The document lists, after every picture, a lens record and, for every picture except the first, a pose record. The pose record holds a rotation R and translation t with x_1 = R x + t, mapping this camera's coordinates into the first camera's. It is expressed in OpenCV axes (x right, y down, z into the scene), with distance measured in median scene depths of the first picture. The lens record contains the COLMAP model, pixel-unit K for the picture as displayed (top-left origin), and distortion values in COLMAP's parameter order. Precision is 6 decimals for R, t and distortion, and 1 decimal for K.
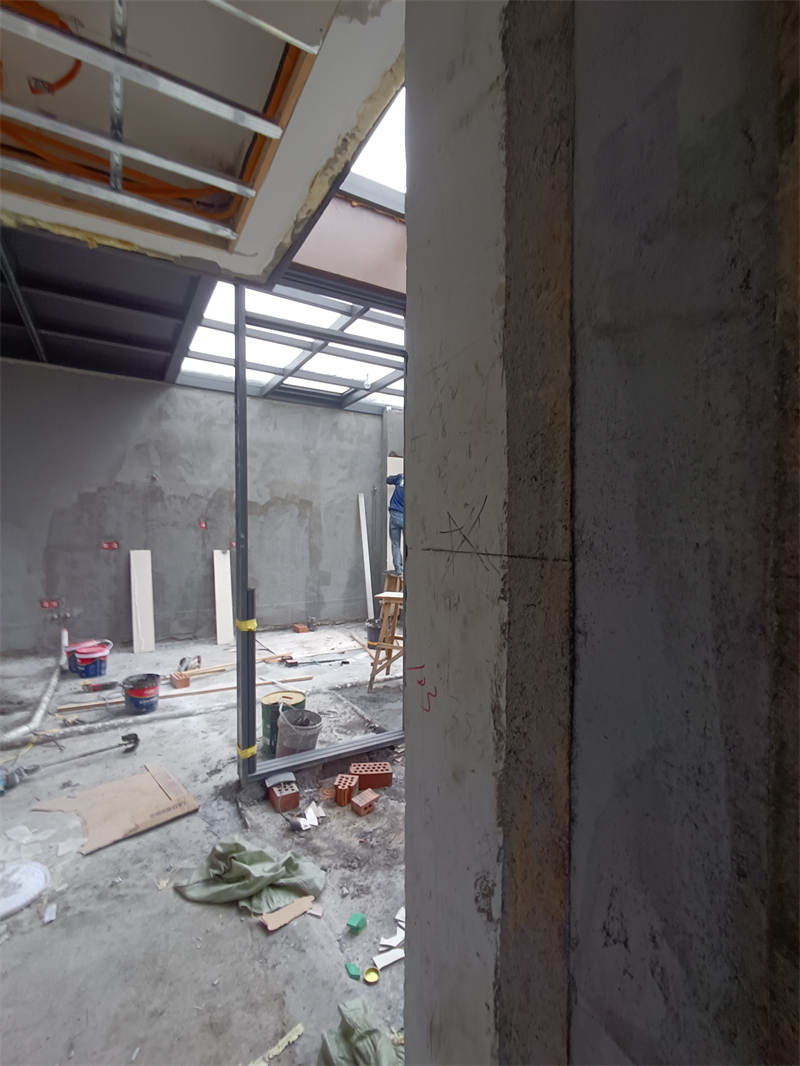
lens RADIAL K [[489.9, 0, 407.7], [0, 489.9, 540.5], [0, 0, 1]] dist [-0.004003, 0.001208]
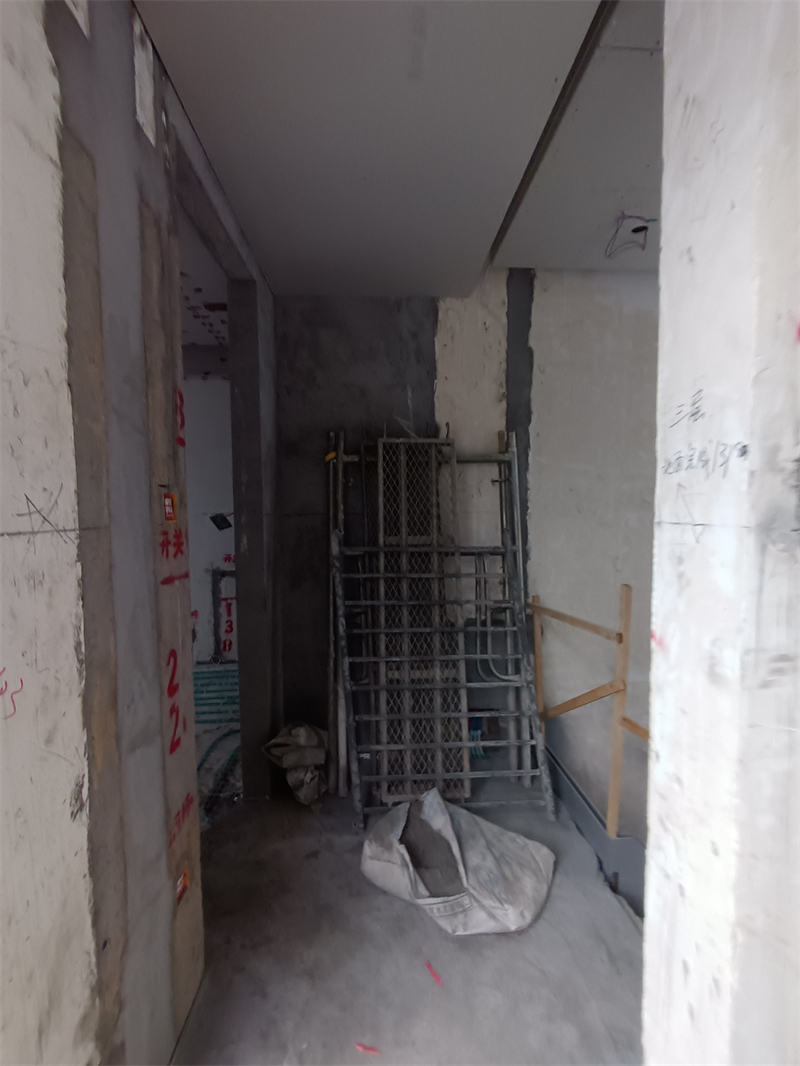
lens RADIAL K [[489.9, 0, 403.0], [0, 489.9, 538.4], [0, 0, 1]] dist [-0.004003, 0.001208]
pose [[-0.883376, -0.022839, 0.468107, -0.277615], [0.021378, 0.995808, 0.088930, -0.010478], [-0.468176, 0.088566, -0.879185, 0.394575]]
